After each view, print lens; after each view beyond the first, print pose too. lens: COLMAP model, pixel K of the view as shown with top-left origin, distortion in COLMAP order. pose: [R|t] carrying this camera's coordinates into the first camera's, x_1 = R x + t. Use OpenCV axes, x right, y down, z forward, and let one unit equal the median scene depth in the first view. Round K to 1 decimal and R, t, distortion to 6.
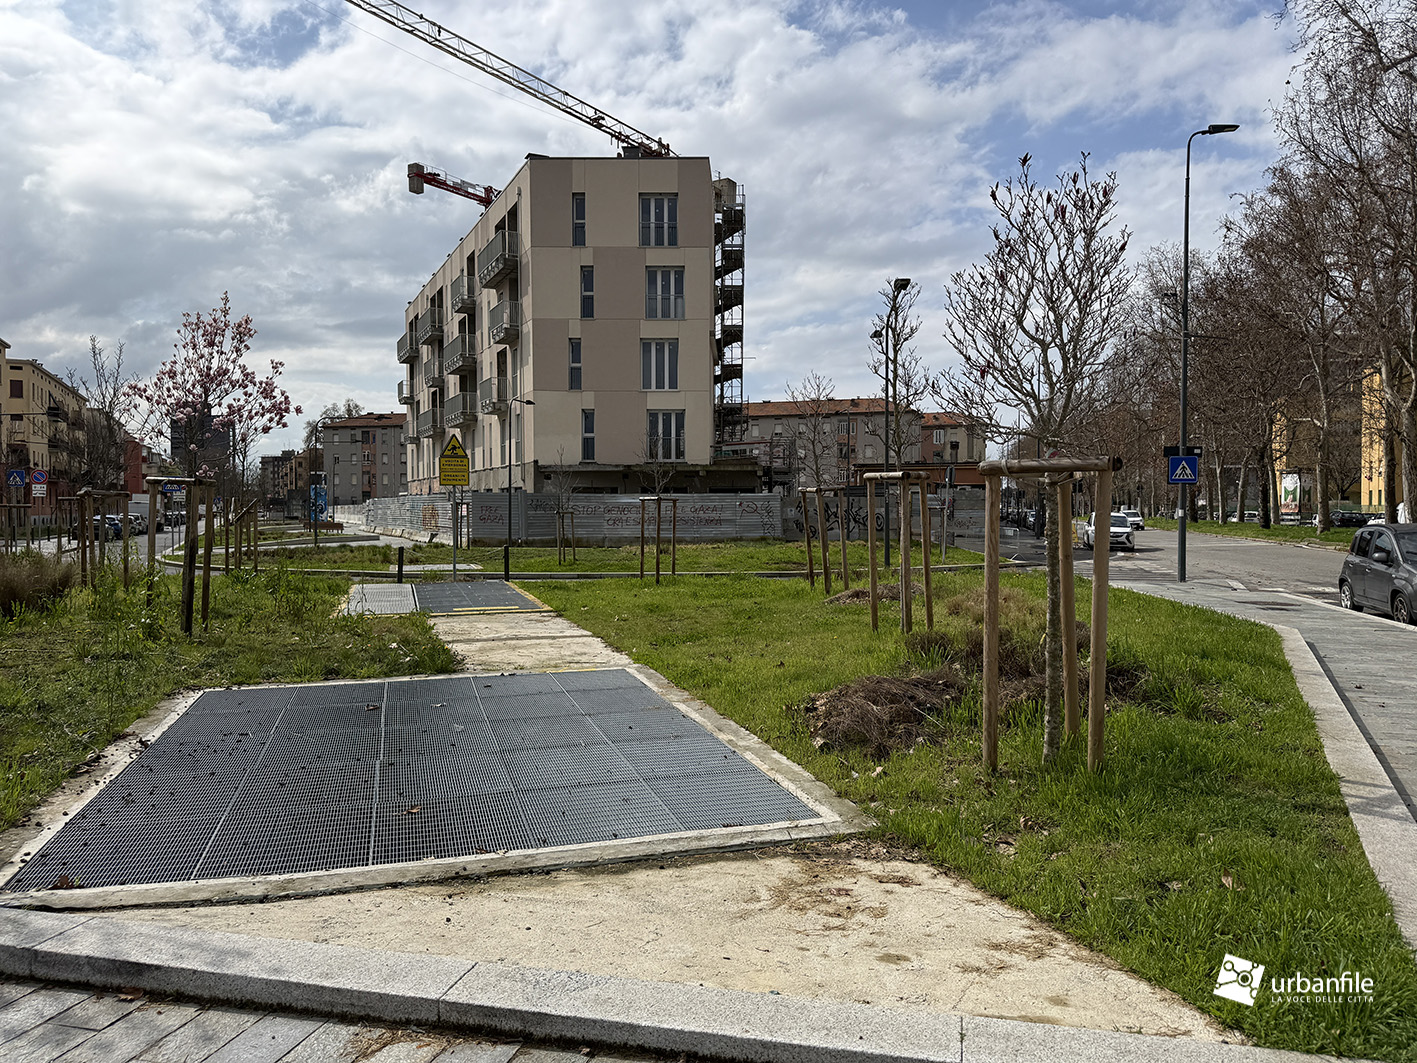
lens RADIAL K [[998.8, 0, 725.8], [0, 998.8, 534.3], [0, 0, 1]] dist [0.132553, -0.230977]
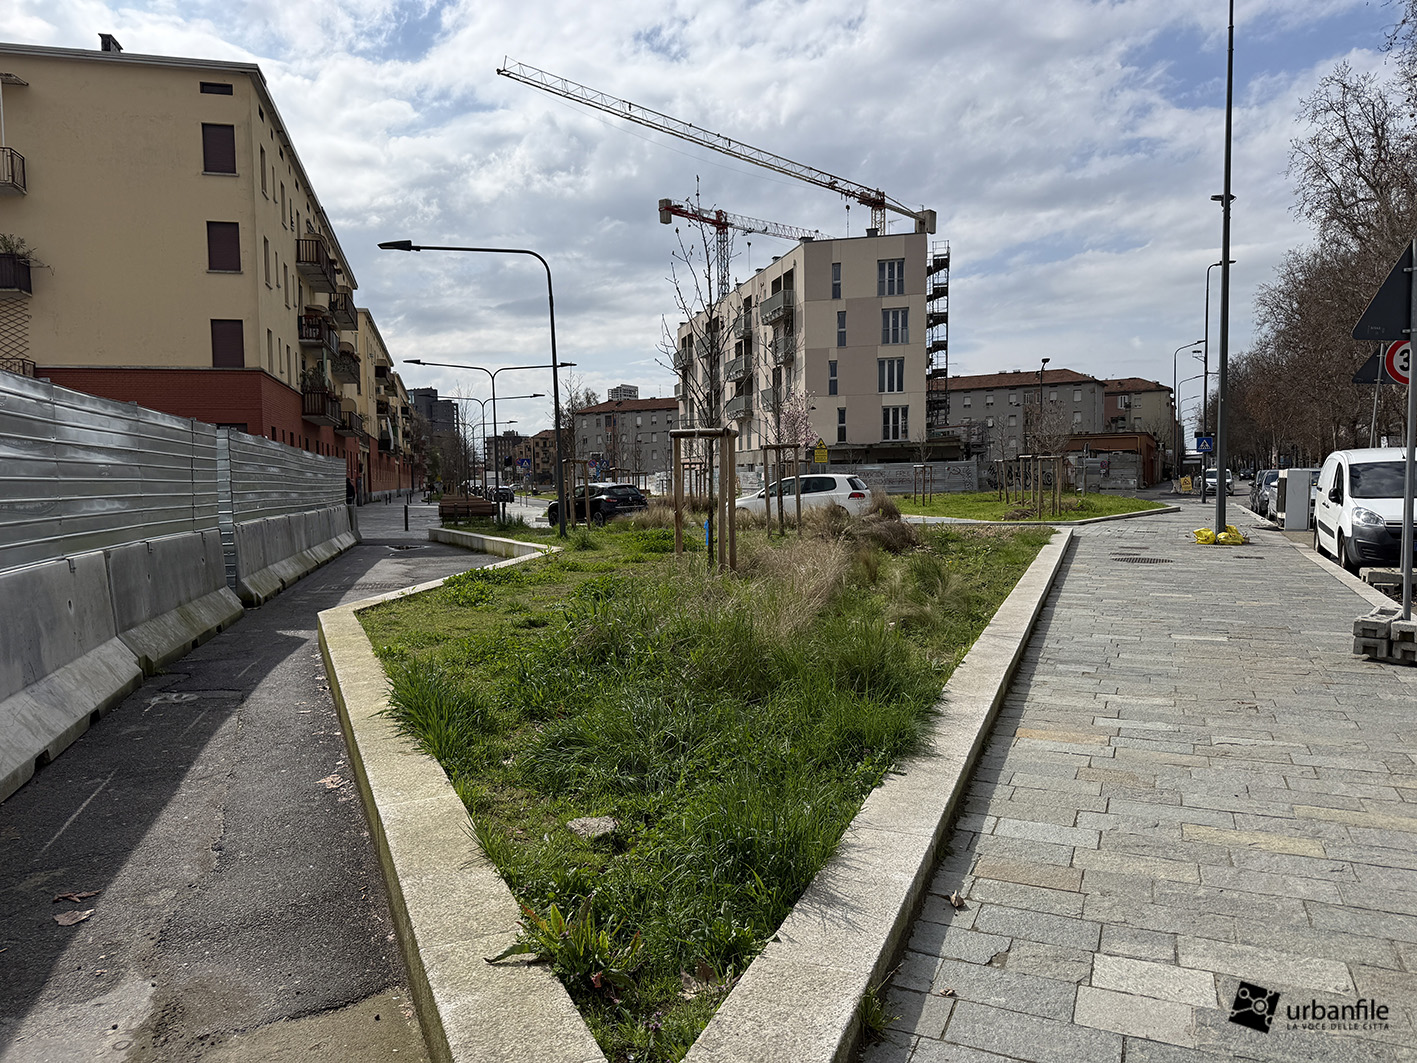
lens RADIAL K [[994.4, 0, 697.3], [0, 994.4, 550.1], [0, 0, 1]] dist [0.137973, -0.233535]
pose [[0.979105, -0.006038, -0.203264, -0.043896], [0.015733, 0.998812, 0.046115, 0.013974], [0.202744, -0.048350, 0.978037, -0.480845]]
